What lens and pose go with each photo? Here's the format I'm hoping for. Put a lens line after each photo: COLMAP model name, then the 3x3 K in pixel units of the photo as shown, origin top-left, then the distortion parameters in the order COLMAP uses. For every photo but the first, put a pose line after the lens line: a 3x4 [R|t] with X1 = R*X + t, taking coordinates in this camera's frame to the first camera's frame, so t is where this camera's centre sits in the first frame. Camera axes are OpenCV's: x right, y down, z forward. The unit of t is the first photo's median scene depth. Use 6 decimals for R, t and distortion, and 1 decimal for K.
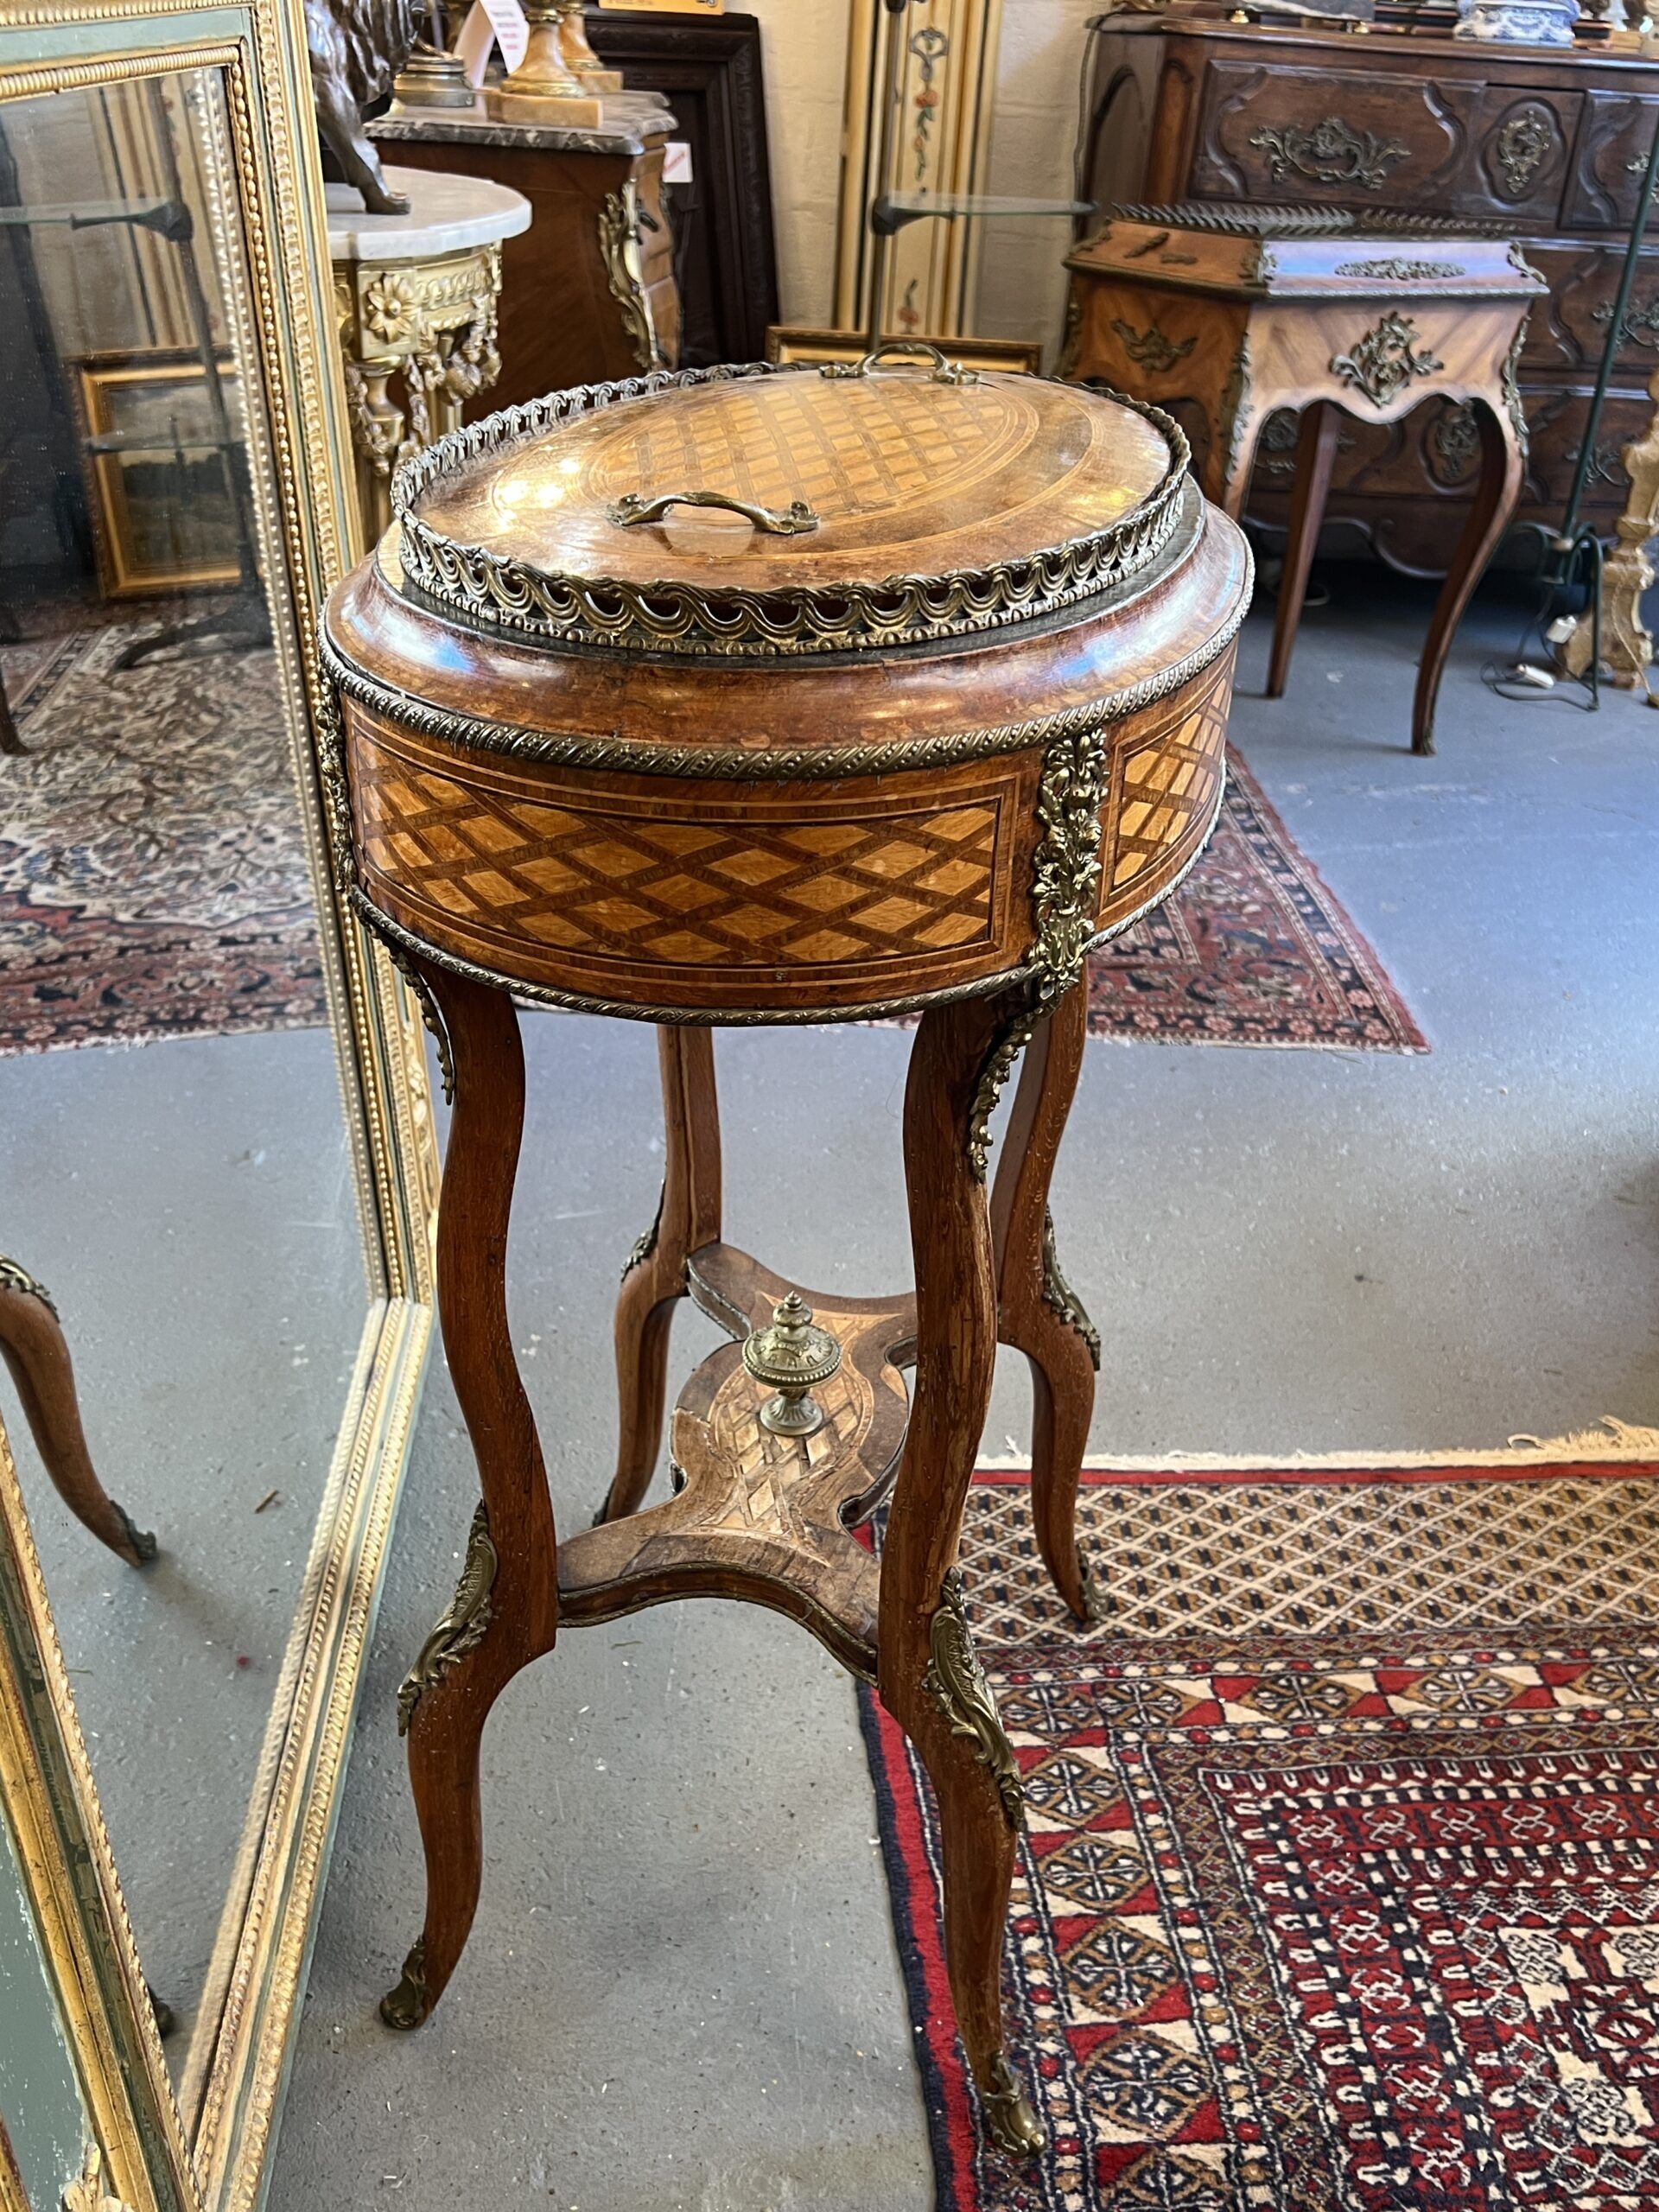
lens RADIAL K [[2027.2, 0, 791.4], [0, 2027.2, 1116.5], [0, 0, 1]] dist [0.030056, 0.000000]
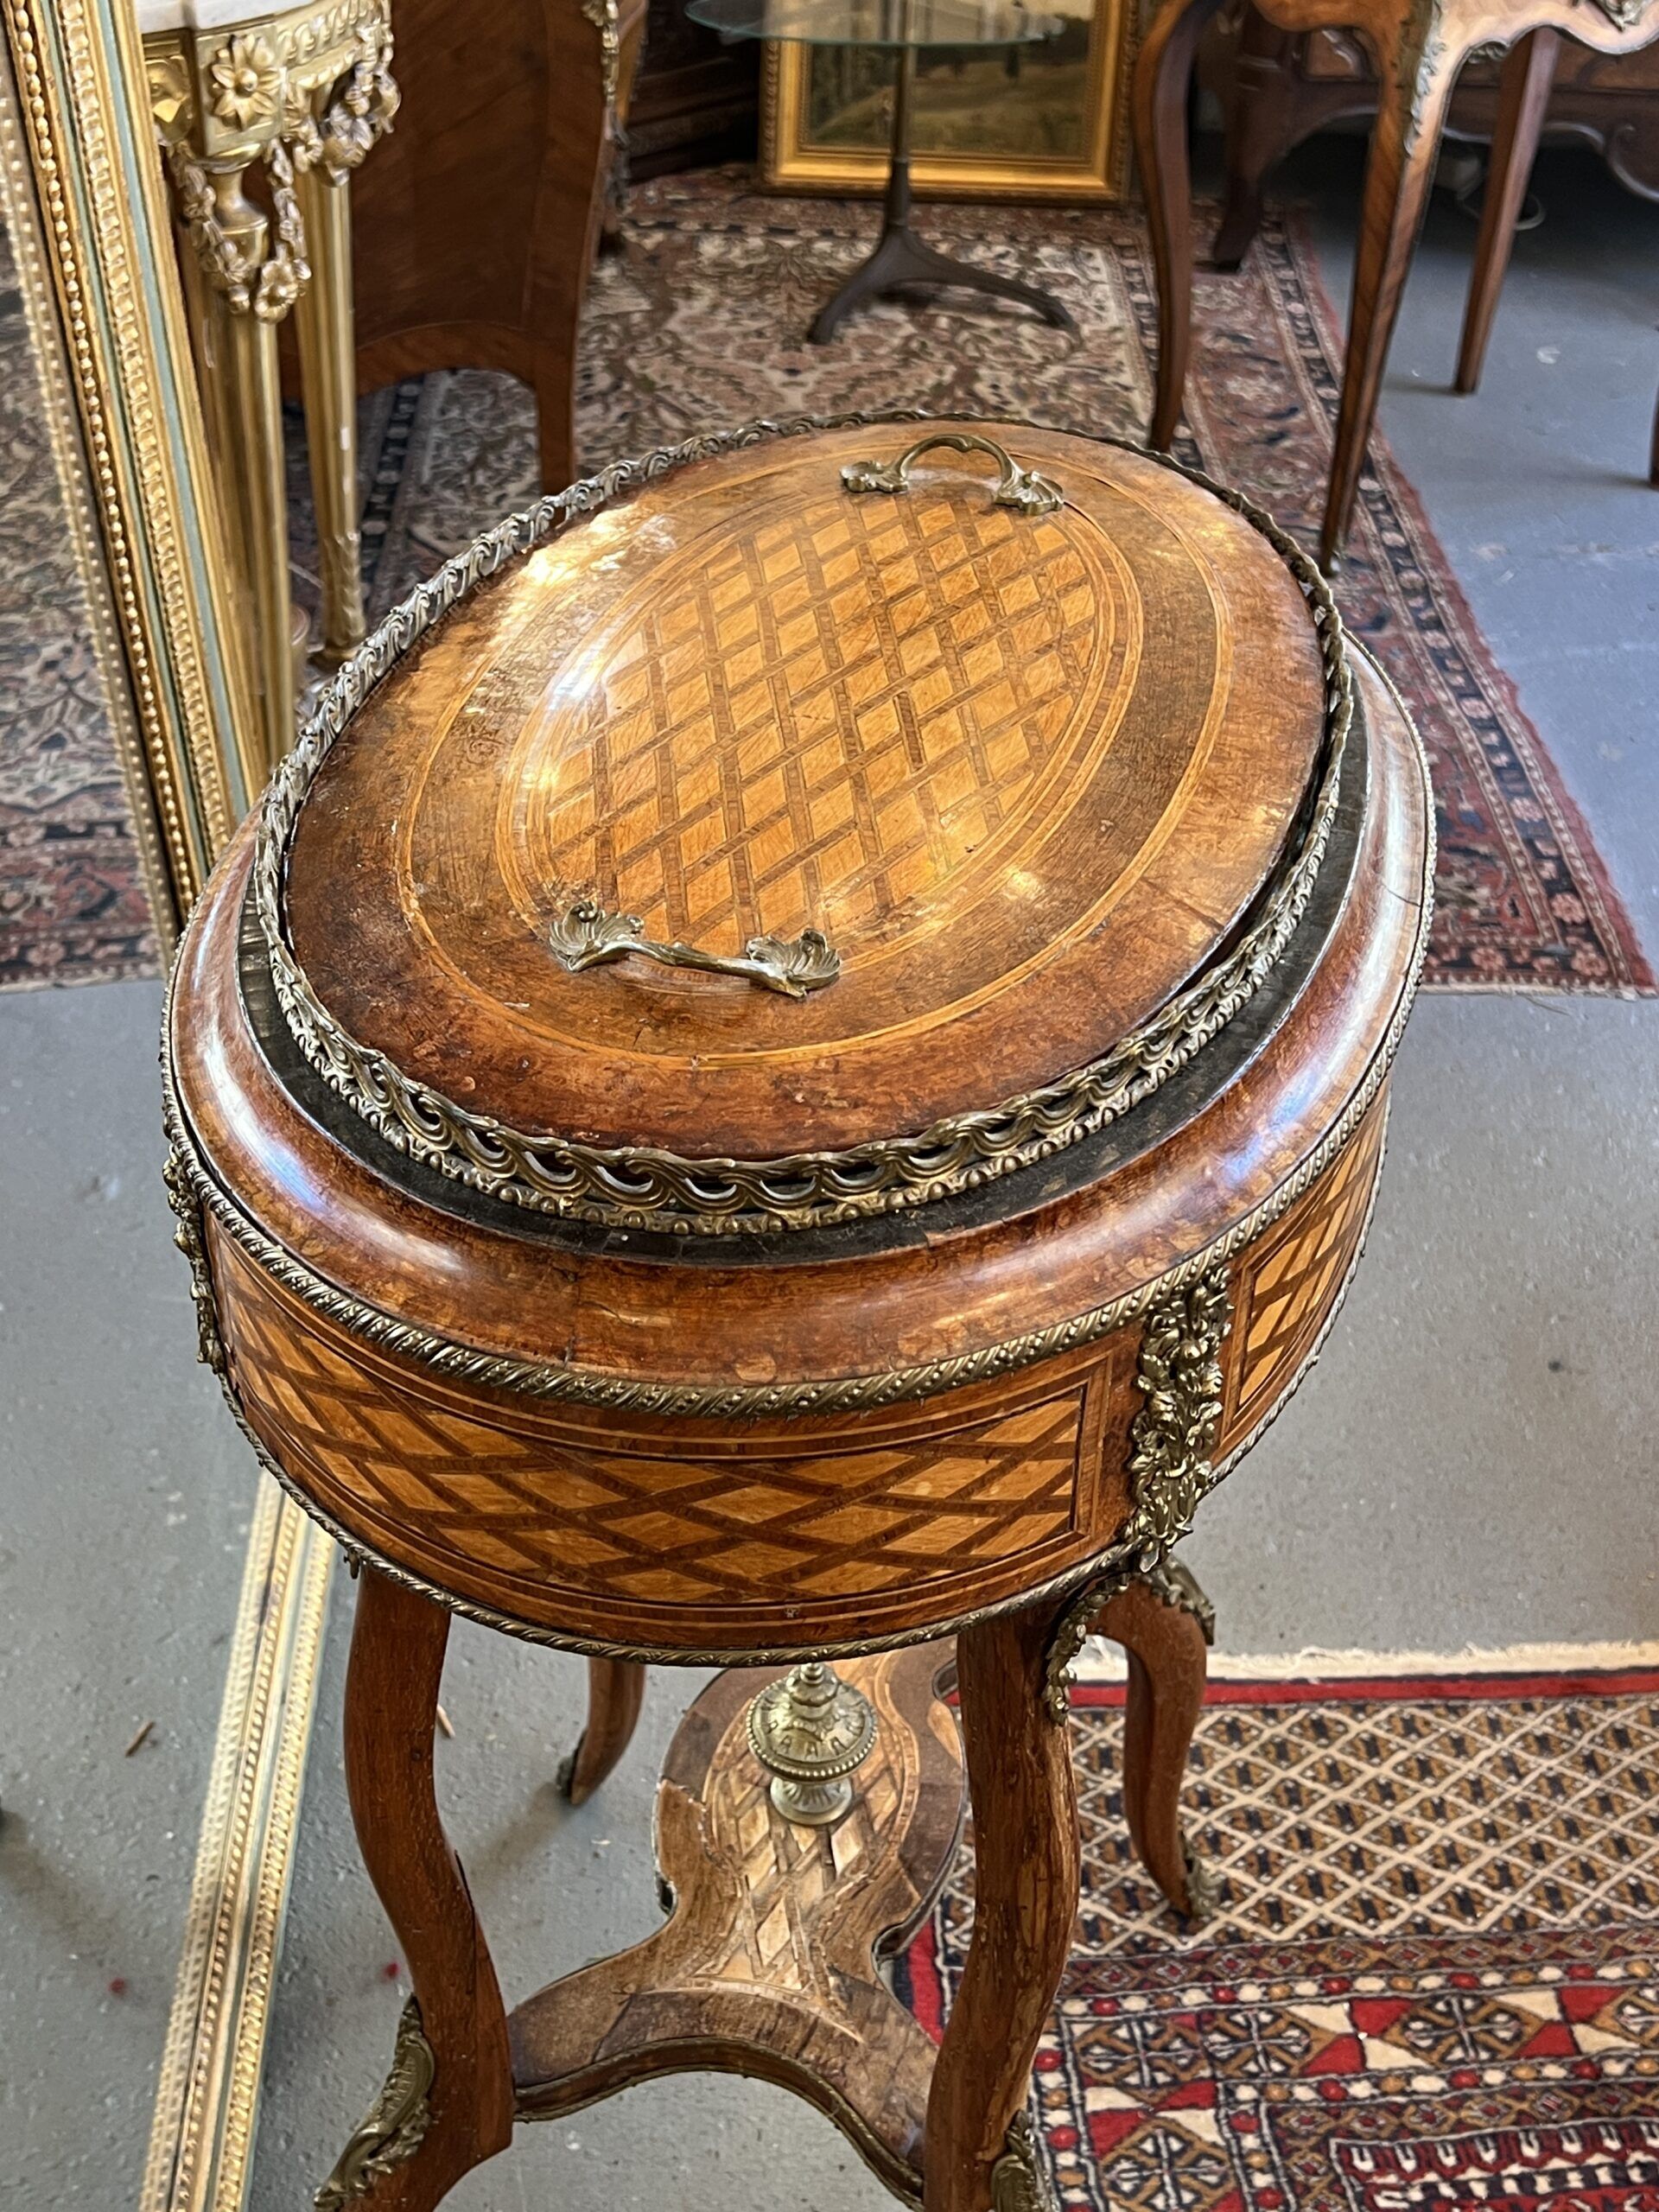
lens RADIAL K [[2652.1, 0, 788.9], [0, 2652.1, 1107.2], [0, 0, 1]] dist [0.019273, 0.000000]
pose [[0.999933, -0.006898, -0.009251, 0.002217], [0.008106, 0.990449, 0.137644, -0.225480], [0.008213, -0.137710, 0.990439, 0.032294]]
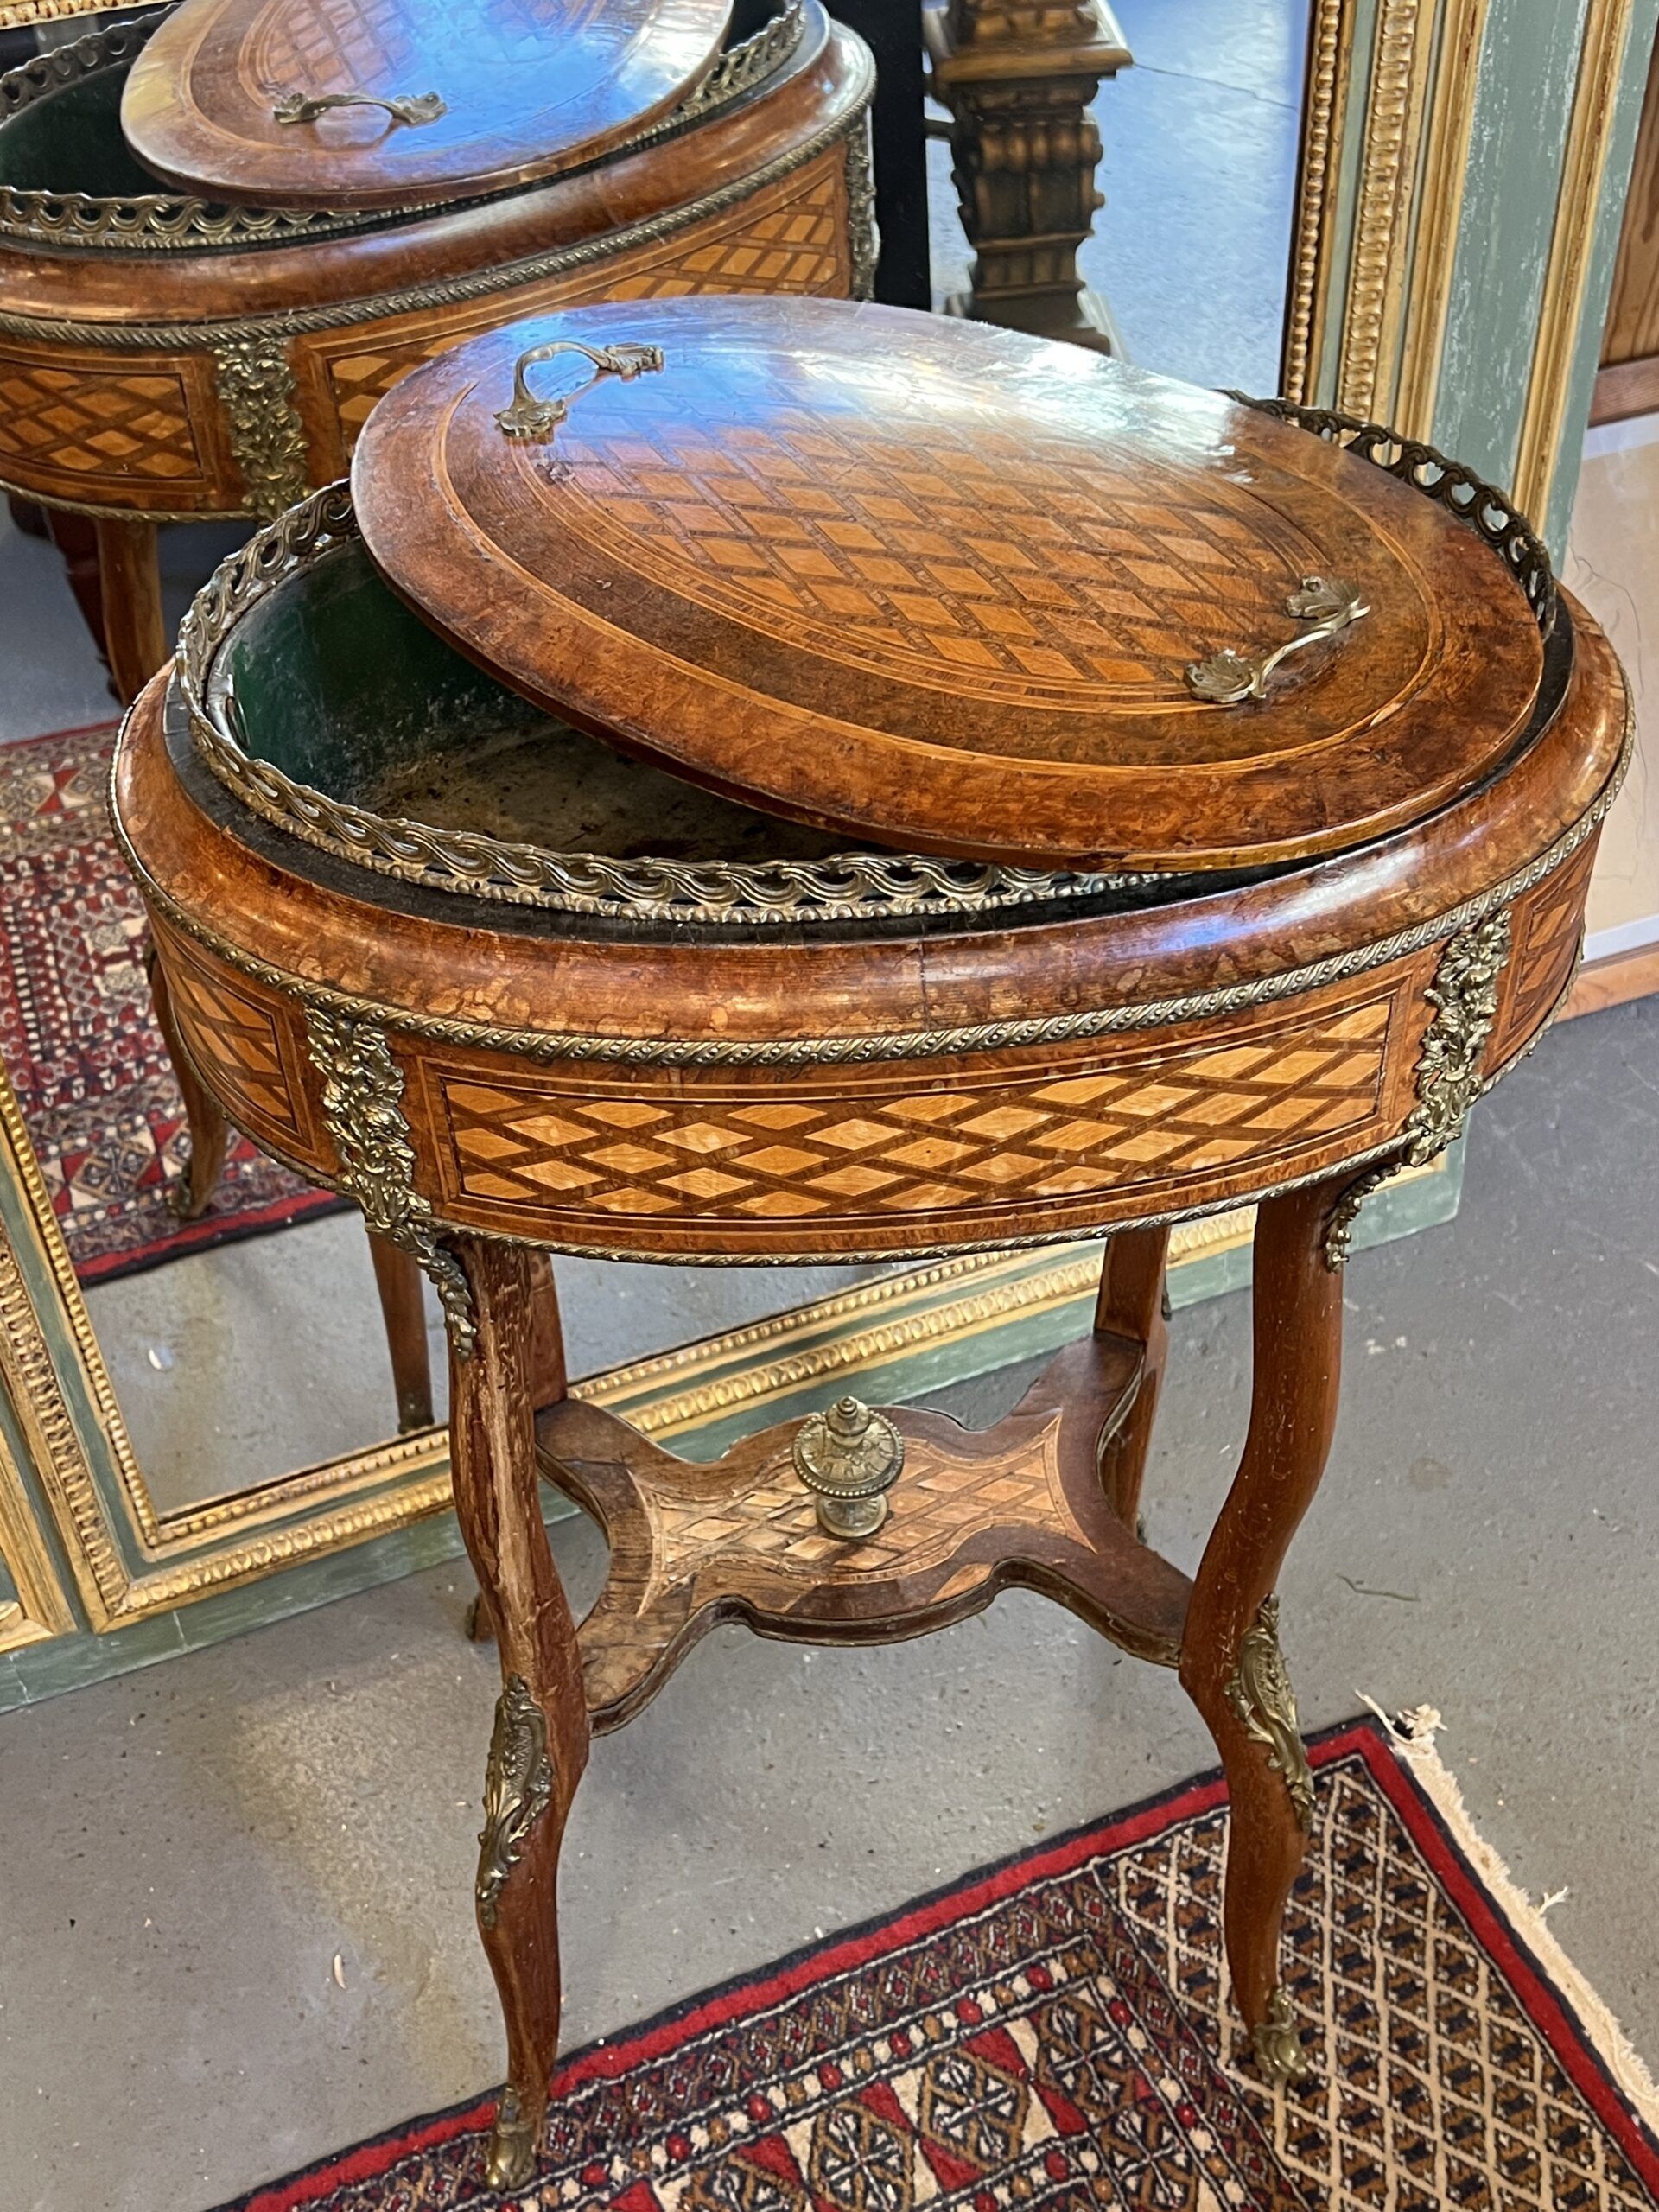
lens RADIAL K [[2529.4, 0, 825.2], [0, 2529.4, 1141.0], [0, 0, 1]] dist [0.045251, 0.000000]
pose [[0.341332, 0.622045, -0.704665, 0.611690], [-0.425290, 0.770767, 0.474391, -0.450366], [0.838225, 0.137762, 0.527637, 0.346240]]
